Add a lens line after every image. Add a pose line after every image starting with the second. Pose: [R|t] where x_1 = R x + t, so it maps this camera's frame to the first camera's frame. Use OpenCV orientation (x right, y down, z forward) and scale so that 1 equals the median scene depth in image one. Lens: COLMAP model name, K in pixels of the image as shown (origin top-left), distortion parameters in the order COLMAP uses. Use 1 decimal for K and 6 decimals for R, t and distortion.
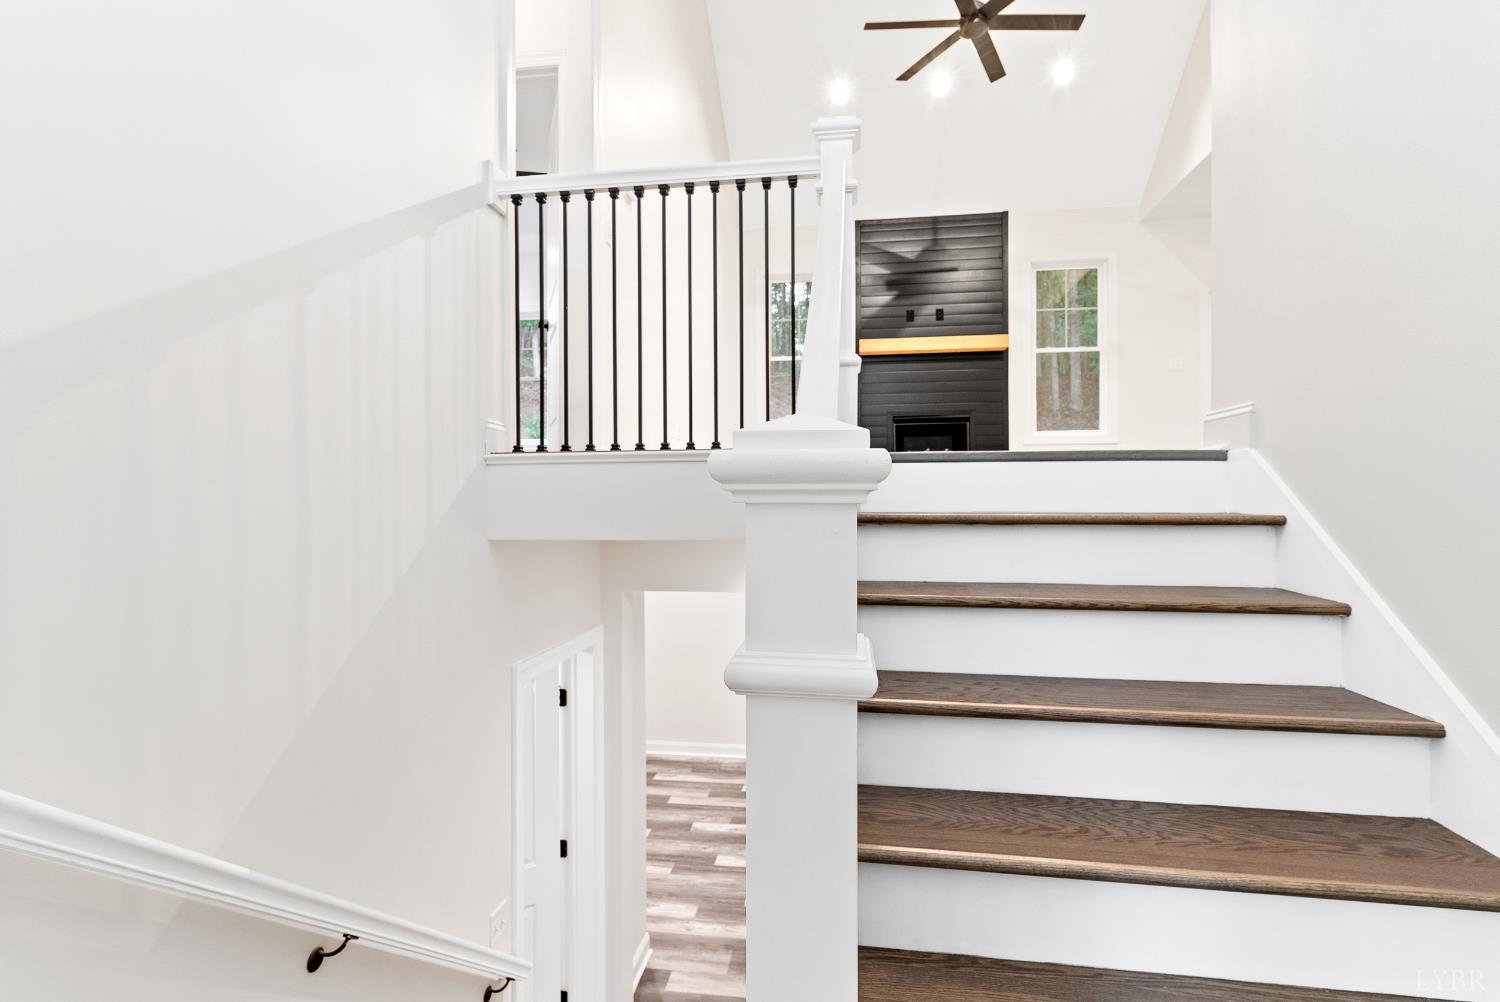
lens RADIAL K [[713.1, 0, 772.1], [0, 713.1, 469.6], [0, 0, 1]] dist [0.002180, -0.001160]
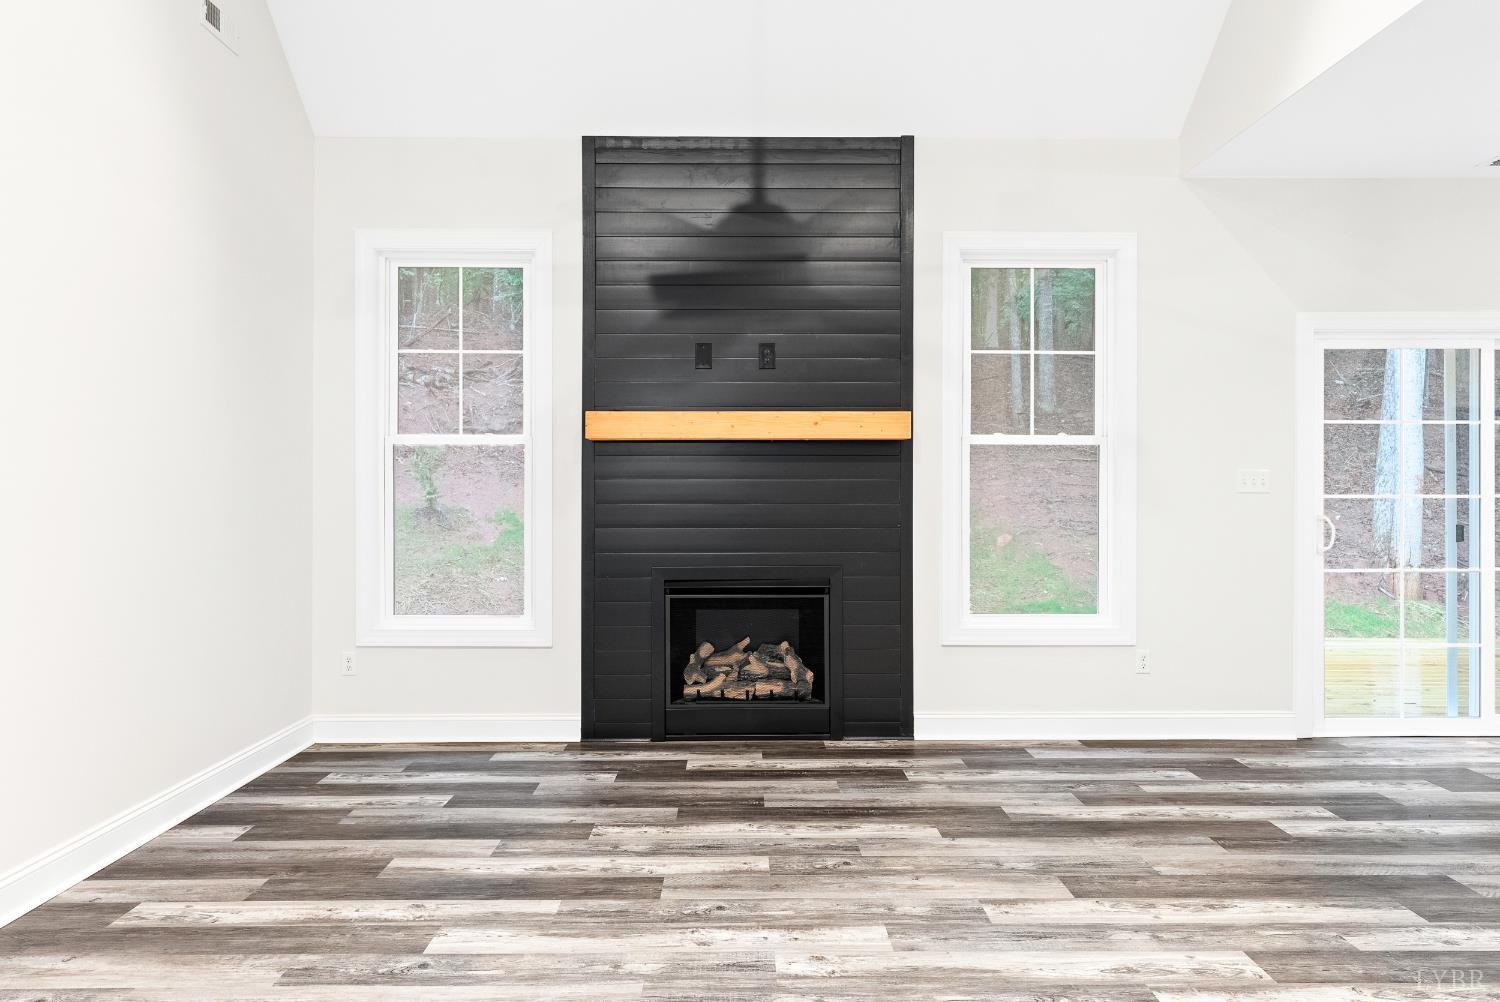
lens RADIAL K [[1049.0, 0, 751.7], [0, 1049.0, 491.5], [0, 0, 1]] dist [0.010373, 0.004815]
pose [[0.985994, 0.005855, 0.166676, 0.115234], [-0.004576, 0.999957, -0.008060, -0.126051], [-0.166717, 0.007185, 0.985979, 0.347491]]
